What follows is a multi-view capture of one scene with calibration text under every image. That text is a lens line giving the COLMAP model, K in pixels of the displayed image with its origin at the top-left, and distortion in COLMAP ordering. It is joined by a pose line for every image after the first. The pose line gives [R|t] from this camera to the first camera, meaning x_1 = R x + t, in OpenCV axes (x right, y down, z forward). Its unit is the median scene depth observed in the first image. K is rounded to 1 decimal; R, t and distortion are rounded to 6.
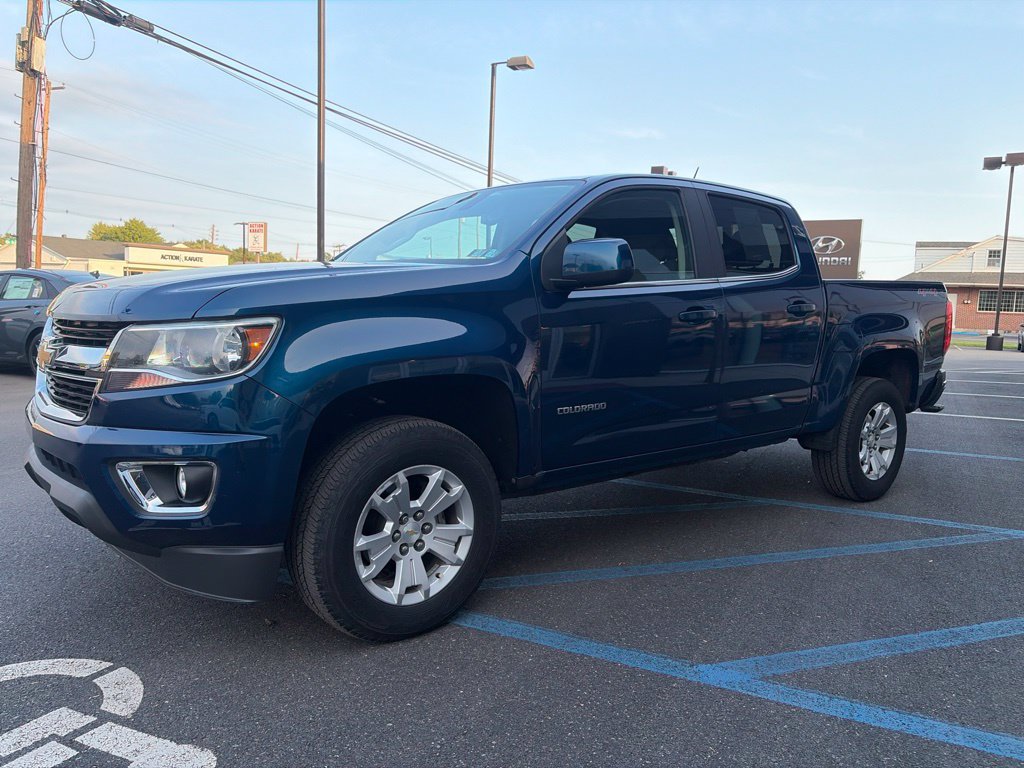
lens RADIAL K [[773.7, 0, 517.7], [0, 773.7, 375.2], [0, 0, 1]] dist [0.055675, -0.069930]
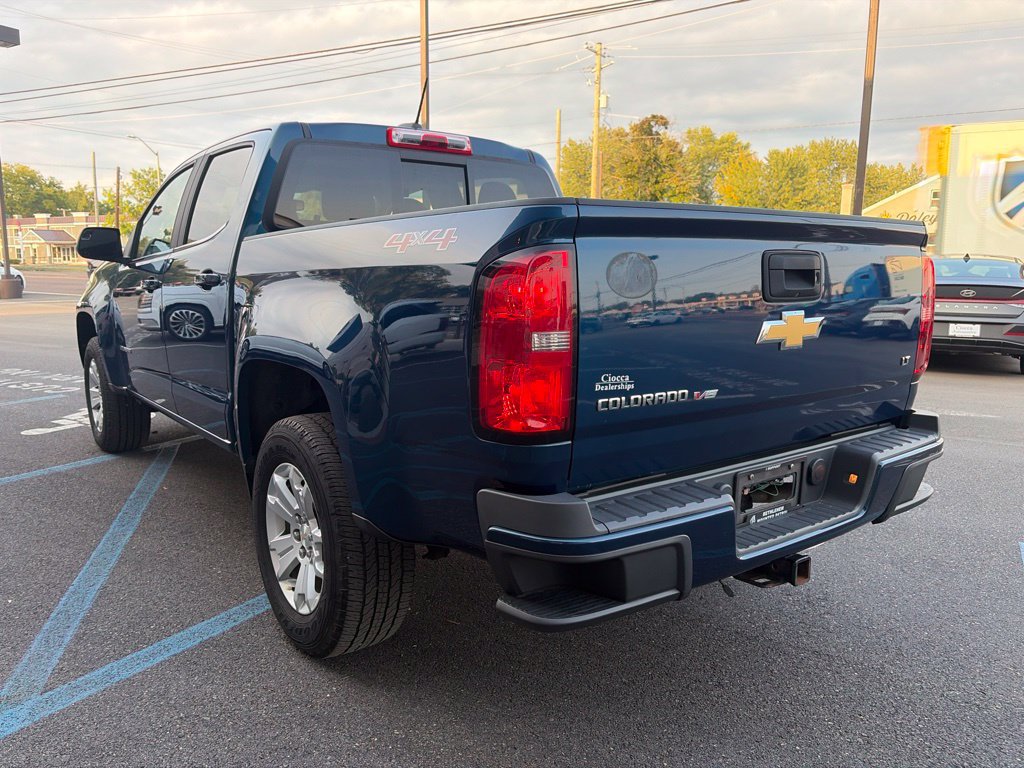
lens RADIAL K [[780.0, 0, 500.0], [0, 780.0, 387.2], [0, 0, 1]] dist [0.025260, -0.005424]
pose [[-0.052023, 0.127159, -0.990517, 1.550973], [-0.105188, 0.985645, 0.132058, -0.158705], [0.993091, 0.111061, -0.037900, 1.847661]]
